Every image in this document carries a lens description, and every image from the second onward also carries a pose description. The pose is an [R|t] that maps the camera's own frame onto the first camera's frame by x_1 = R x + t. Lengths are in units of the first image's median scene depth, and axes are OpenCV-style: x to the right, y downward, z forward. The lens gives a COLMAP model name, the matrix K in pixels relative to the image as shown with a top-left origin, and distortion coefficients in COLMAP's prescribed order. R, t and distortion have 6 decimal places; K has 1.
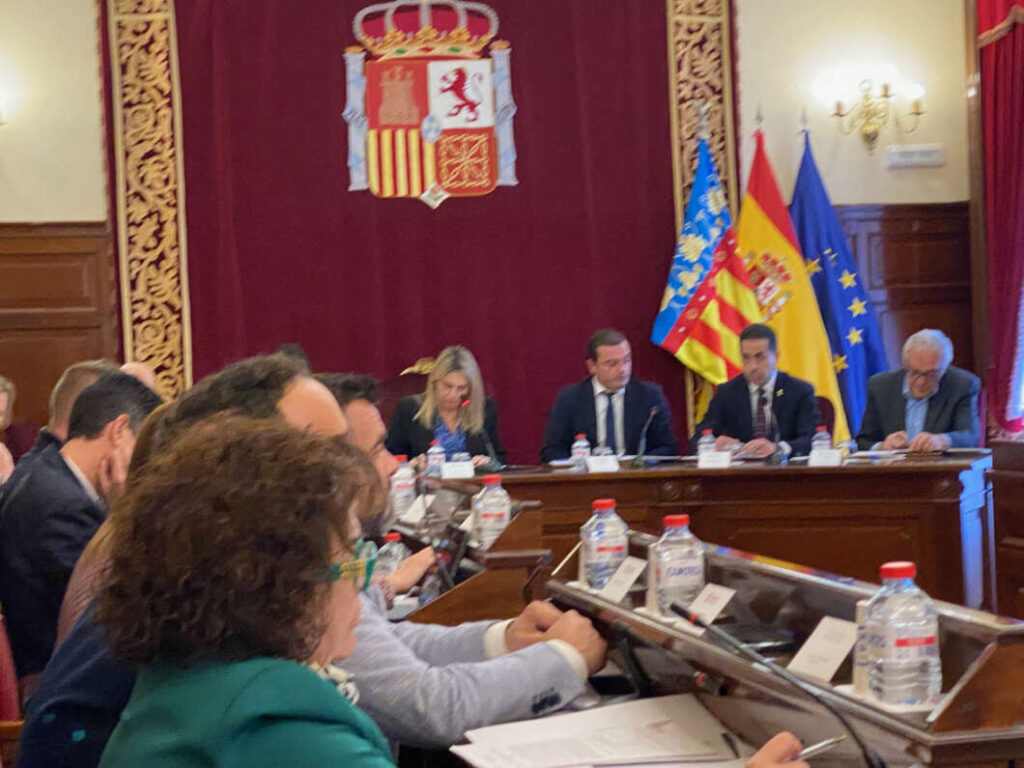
lens RADIAL K [[2325.9, 0, 512.0], [0, 2325.9, 384.0], [0, 0, 1]] dist [0.030606, 1.128023]
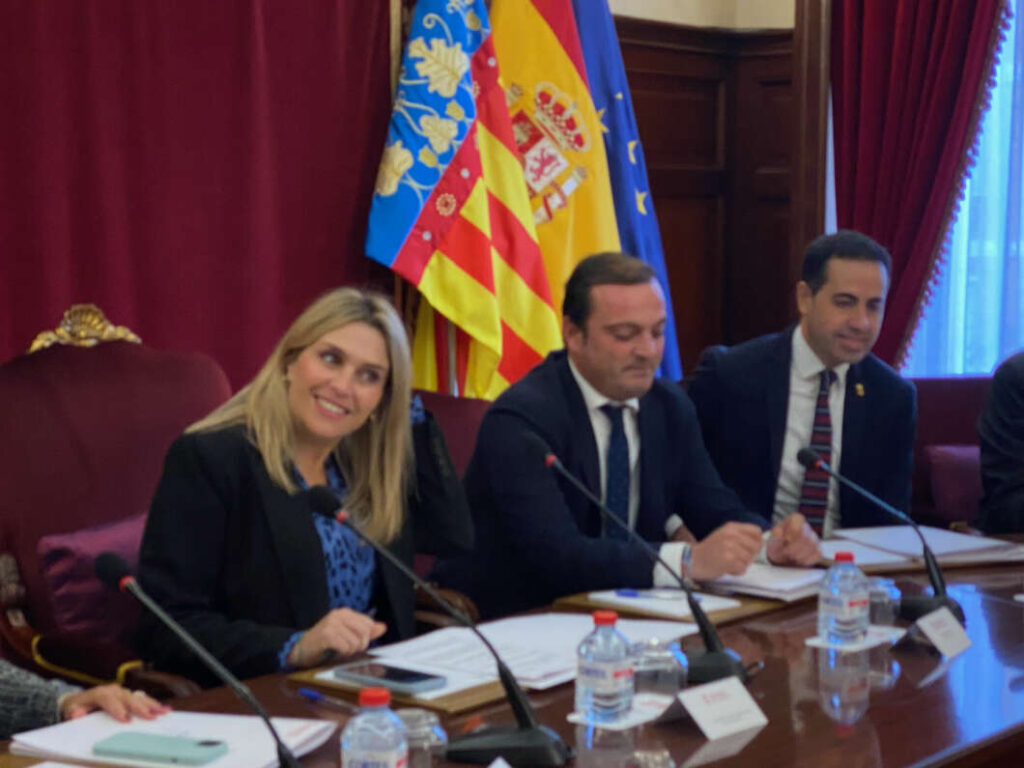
lens RADIAL K [[1980.0, 0, 512.0], [0, 1980.0, 384.0], [0, 0, 1]] dist [-0.050961, 2.121164]
pose [[0.764128, -0.018706, 0.644794, -0.179467], [-0.035466, 0.996849, 0.070950, -0.022448], [-0.644089, -0.077083, 0.761057, 0.670020]]
